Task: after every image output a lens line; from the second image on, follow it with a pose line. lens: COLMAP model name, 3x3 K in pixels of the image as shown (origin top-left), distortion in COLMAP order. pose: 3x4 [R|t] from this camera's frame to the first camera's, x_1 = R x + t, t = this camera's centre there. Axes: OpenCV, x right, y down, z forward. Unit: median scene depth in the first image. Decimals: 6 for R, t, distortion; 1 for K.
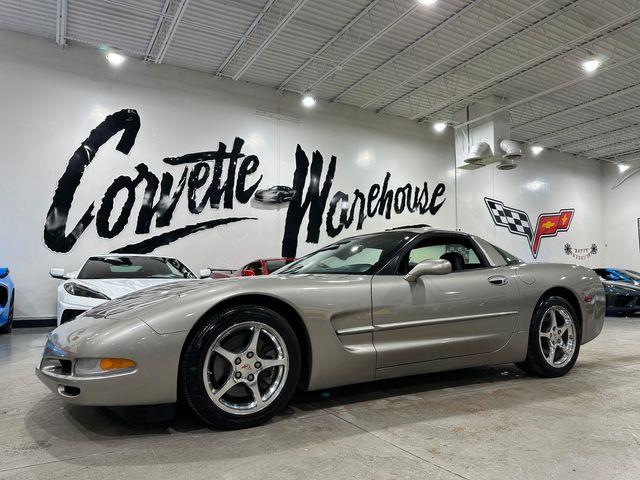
lens RADIAL K [[452.5, 0, 313.7], [0, 452.5, 246.2], [0, 0, 1]] dist [0.027169, -0.032571]
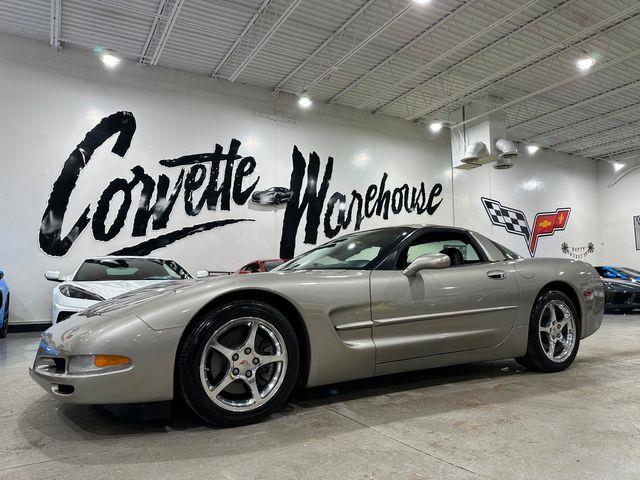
lens RADIAL K [[452.5, 0, 316.3], [0, 452.5, 245.0], [0, 0, 1]] dist [0.027169, -0.032571]
pose [[0.999881, -0.011901, 0.009851, 0.000361], [0.012003, 0.999875, -0.010312, 0.005647], [-0.009727, 0.010429, 0.999898, 0.002921]]
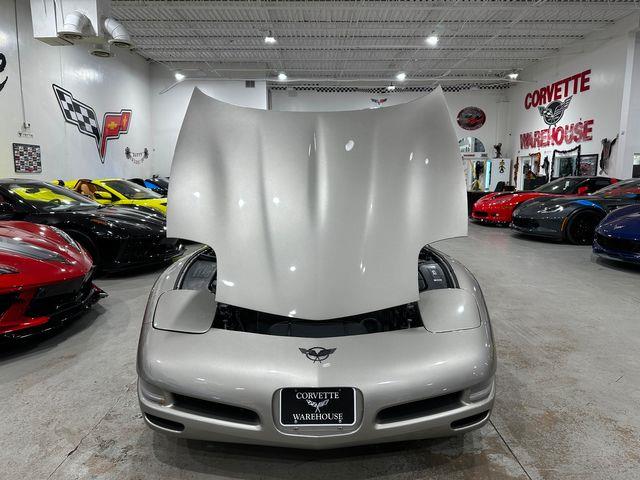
lens RADIAL K [[452.5, 0, 323.5], [0, 452.5, 237.4], [0, 0, 1]] dist [0.027169, -0.032571]
pose [[0.478457, -0.118069, 0.870137, -0.155023], [-0.075669, 0.981690, 0.174814, -0.028166], [-0.874845, -0.149484, 0.460762, 0.270637]]
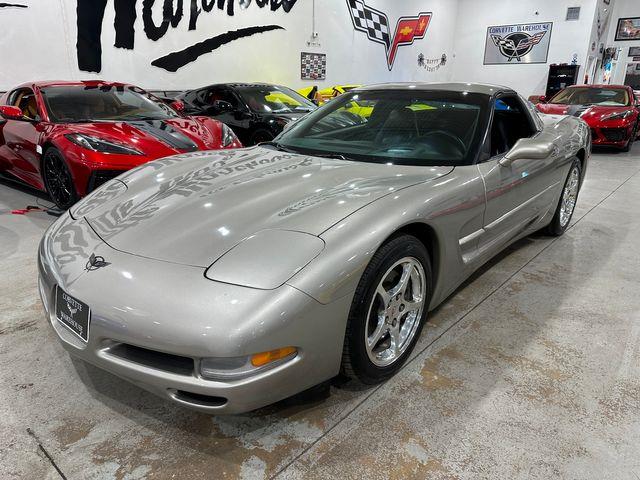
lens RADIAL K [[452.5, 0, 317.0], [0, 452.5, 242.1], [0, 0, 1]] dist [0.027169, -0.032571]
pose [[0.942026, -0.101430, 0.319842, 0.023160], [-0.037799, 0.915069, 0.401521, -0.028743], [-0.333404, -0.390333, 0.858185, 0.177652]]
